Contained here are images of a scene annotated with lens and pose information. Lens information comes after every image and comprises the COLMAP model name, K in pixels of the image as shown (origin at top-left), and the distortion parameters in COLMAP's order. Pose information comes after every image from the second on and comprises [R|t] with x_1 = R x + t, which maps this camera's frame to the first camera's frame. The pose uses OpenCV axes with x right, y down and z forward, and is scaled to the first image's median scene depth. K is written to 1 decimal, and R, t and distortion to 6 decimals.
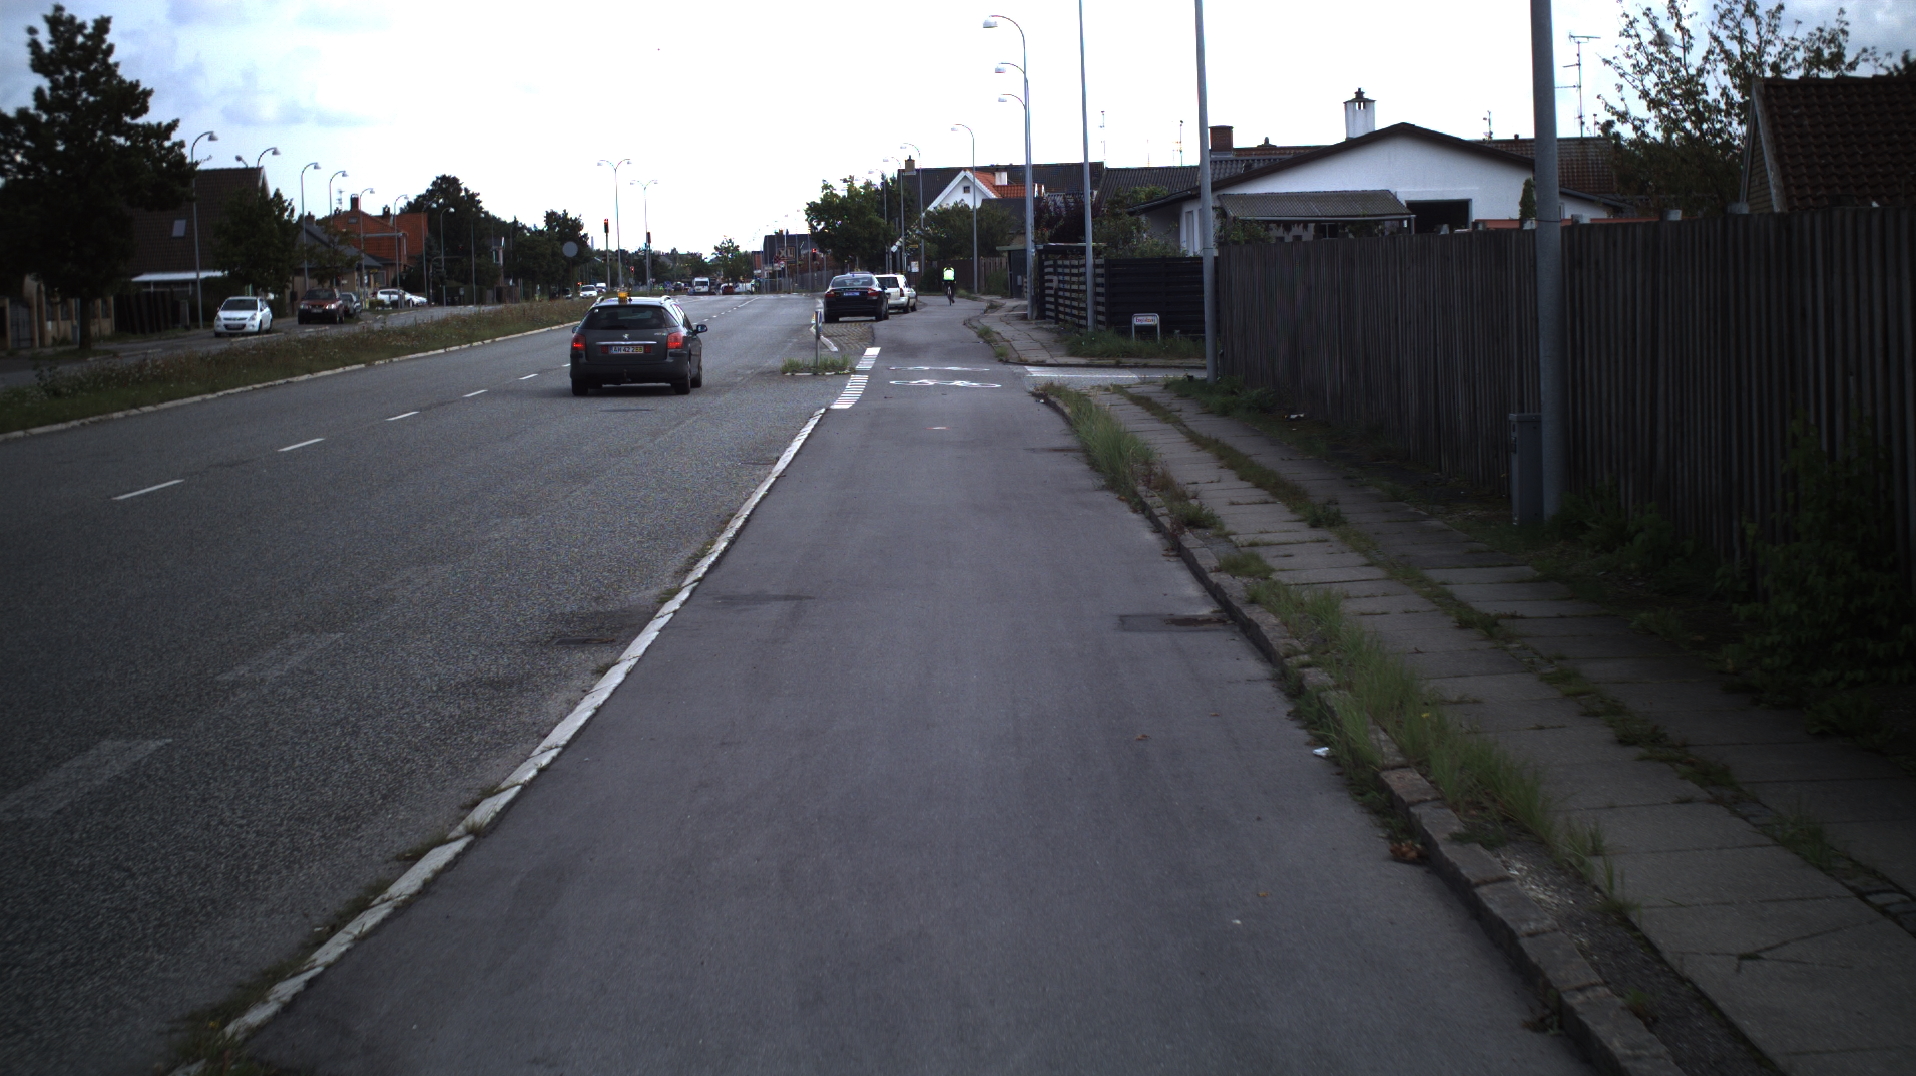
lens RADIAL K [[3642.9, 0, 958.0], [0, 3642.9, 538.0], [0, 0, 1]] dist [-0.263423, 0.016893]
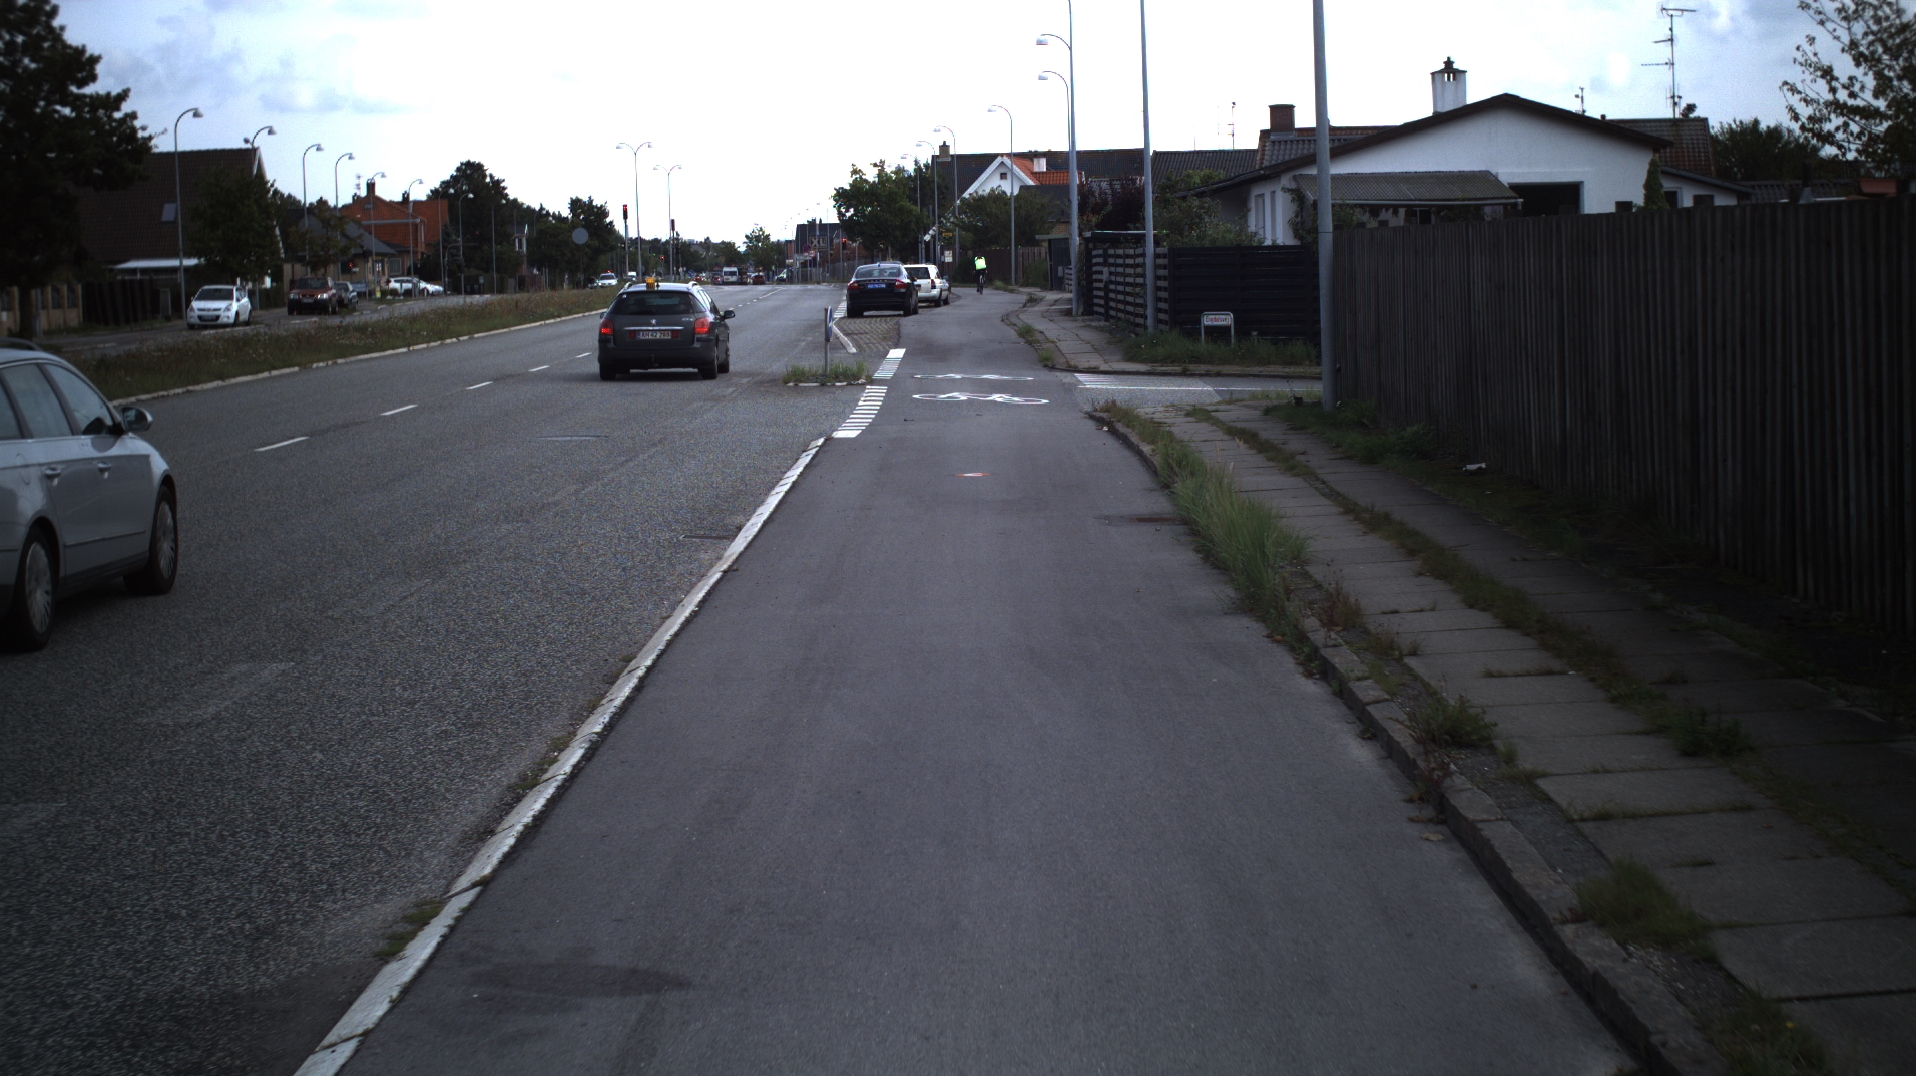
lens RADIAL K [[3642.9, 0, 958.0], [0, 3642.9, 538.0], [0, 0, 1]] dist [-0.263423, 0.016893]
pose [[0.999943, 0.005240, -0.009326, -0.000399], [-0.005216, 0.999983, 0.002659, -0.006458], [0.009340, -0.002610, 0.999953, 0.089600]]
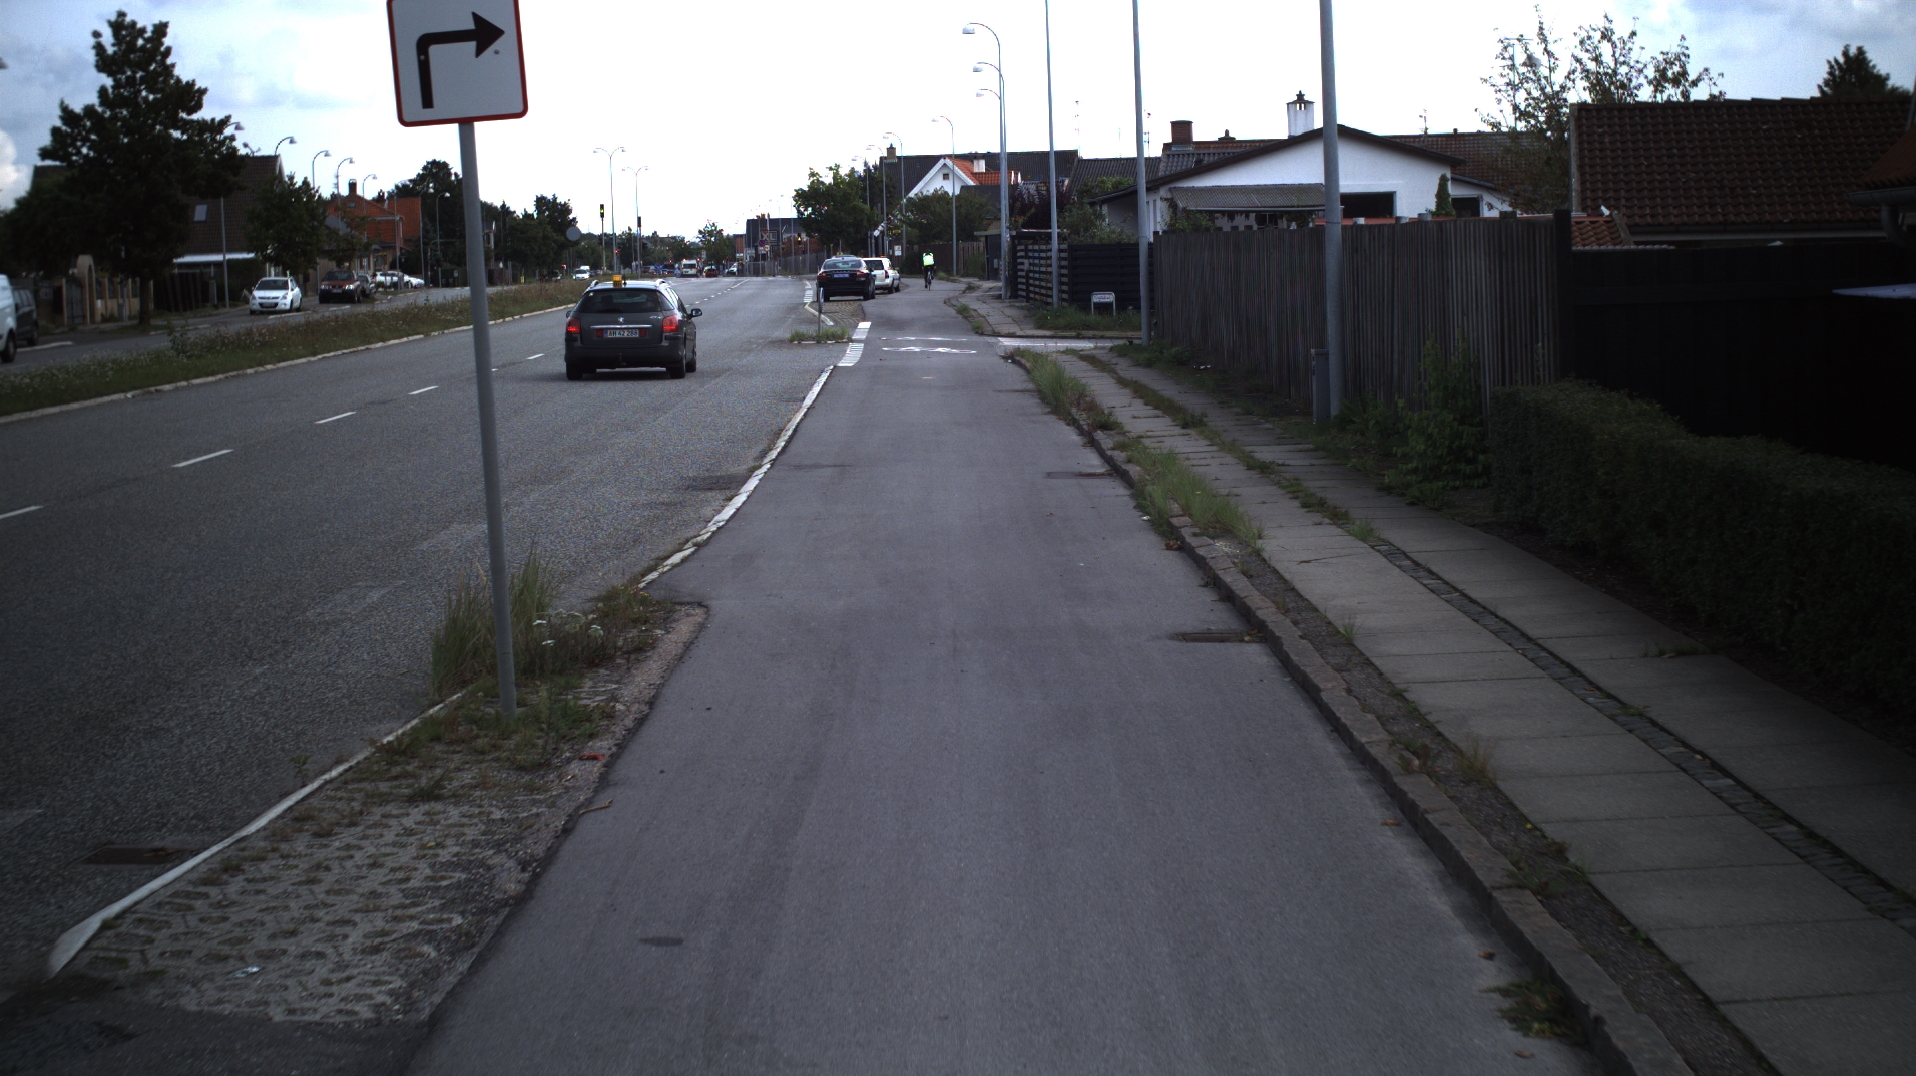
lens RADIAL K [[3642.9, 0, 958.0], [0, 3642.9, 538.0], [0, 0, 1]] dist [-0.263423, 0.016893]
pose [[0.999981, 0.001456, 0.006004, -0.000615], [-0.001483, 0.999989, 0.004503, 0.006501], [-0.005997, -0.004511, 0.999972, -0.089086]]
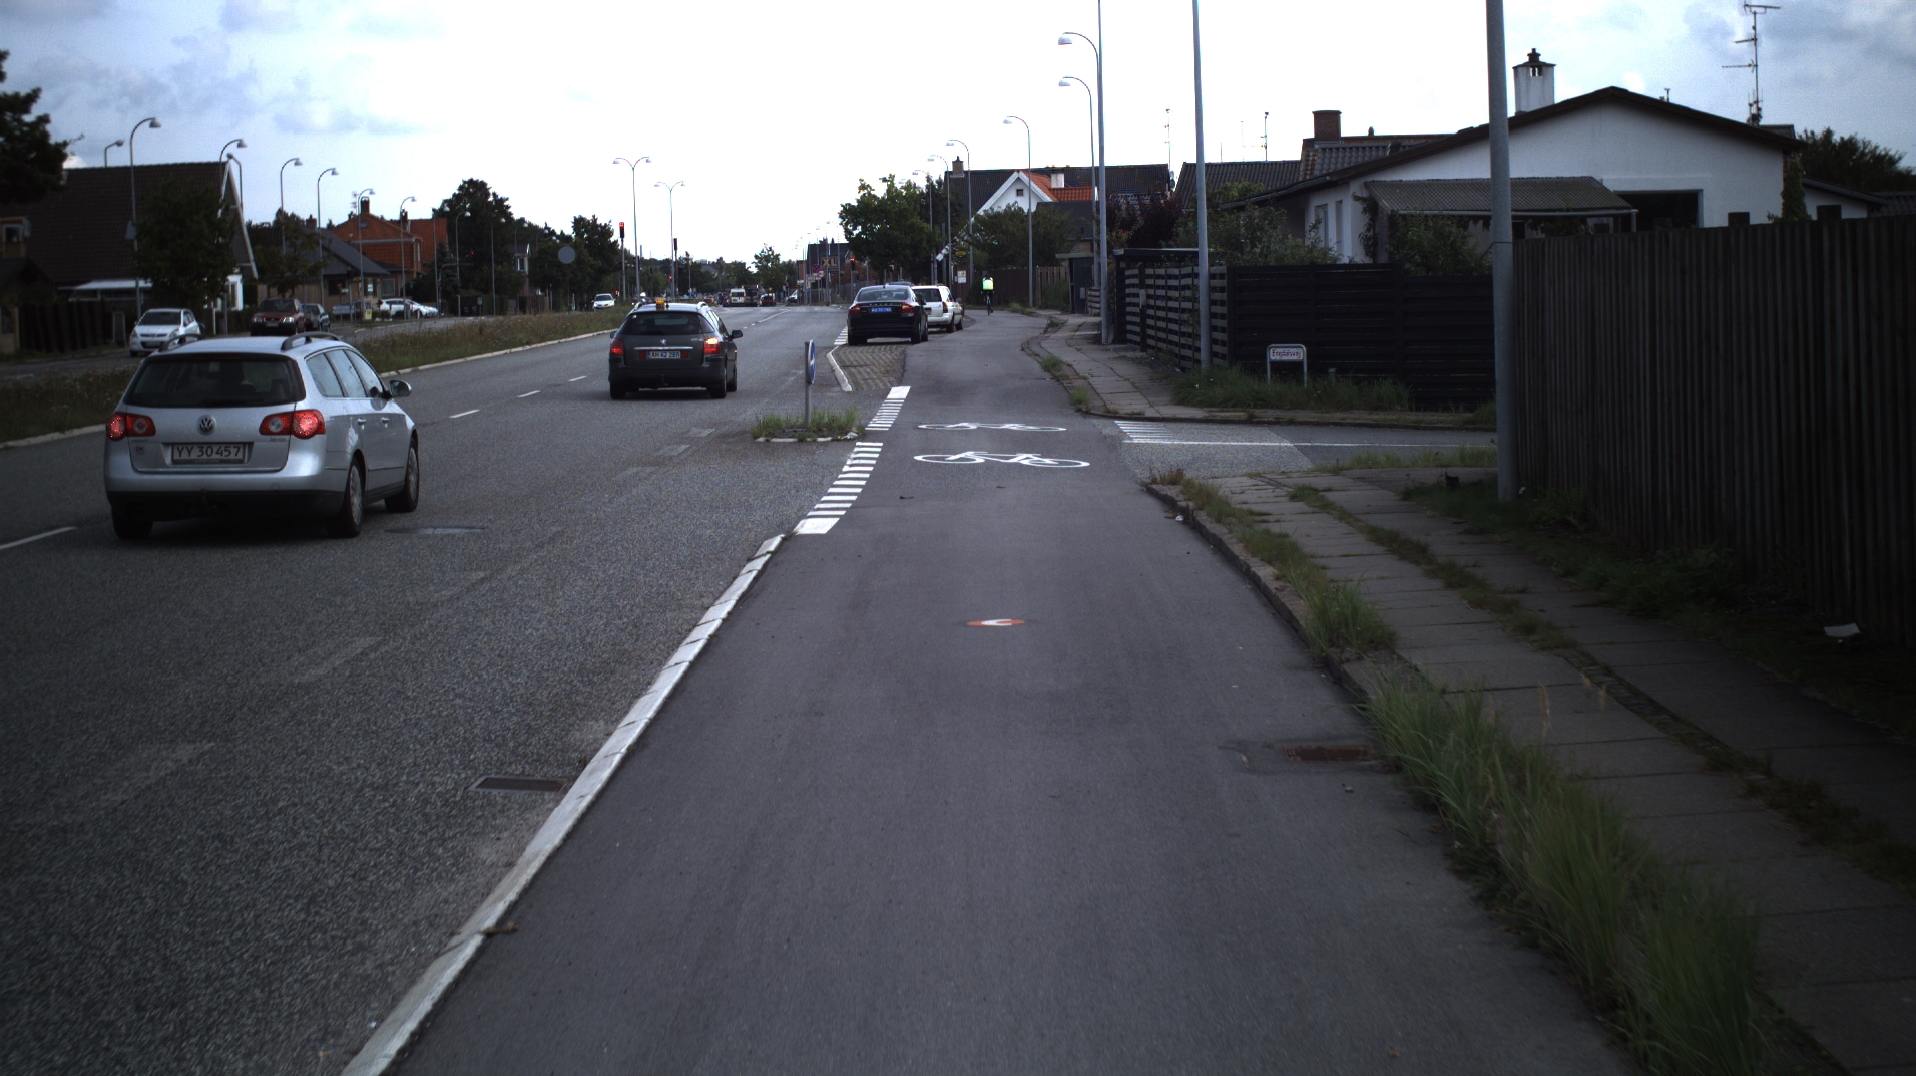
lens RADIAL K [[3642.9, 0, 958.0], [0, 3642.9, 538.0], [0, 0, 1]] dist [-0.263423, 0.016893]
pose [[0.999899, 0.005212, -0.013209, -0.001316], [-0.005250, 0.999982, -0.002907, -0.013150], [0.013193, 0.002976, 0.999909, 0.178964]]
